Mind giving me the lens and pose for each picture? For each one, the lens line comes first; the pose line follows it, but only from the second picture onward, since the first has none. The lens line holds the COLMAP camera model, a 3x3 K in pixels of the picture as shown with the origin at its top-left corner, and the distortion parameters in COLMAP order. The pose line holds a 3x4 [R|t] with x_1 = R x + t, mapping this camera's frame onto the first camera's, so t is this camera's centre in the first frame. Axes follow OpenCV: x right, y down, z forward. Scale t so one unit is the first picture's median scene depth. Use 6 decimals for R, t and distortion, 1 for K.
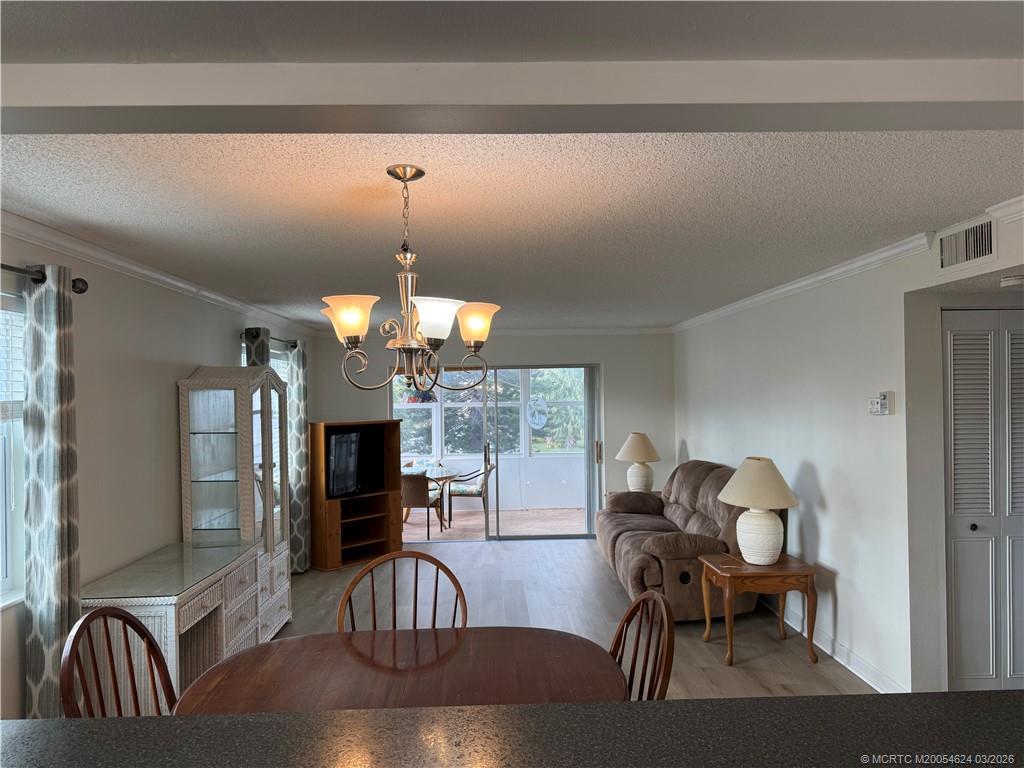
lens RADIAL K [[721.0, 0, 511.0], [0, 721.0, 389.0], [0, 0, 1]] dist [0.080003, -0.090656]
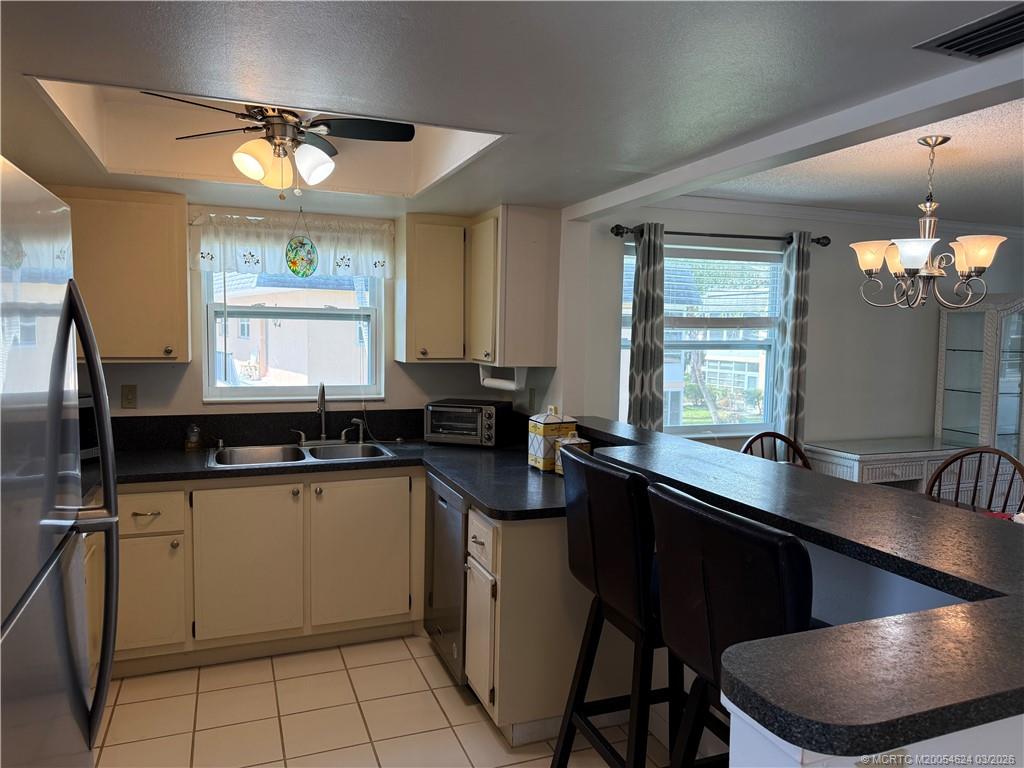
lens RADIAL K [[721.0, 0, 521.3], [0, 721.0, 385.8], [0, 0, 1]] dist [0.080003, -0.090656]
pose [[0.348463, 0.097154, -0.932274, 0.440940], [-0.015326, 0.995071, 0.097969, 0.011998], [0.937197, -0.019851, 0.348234, -0.080764]]
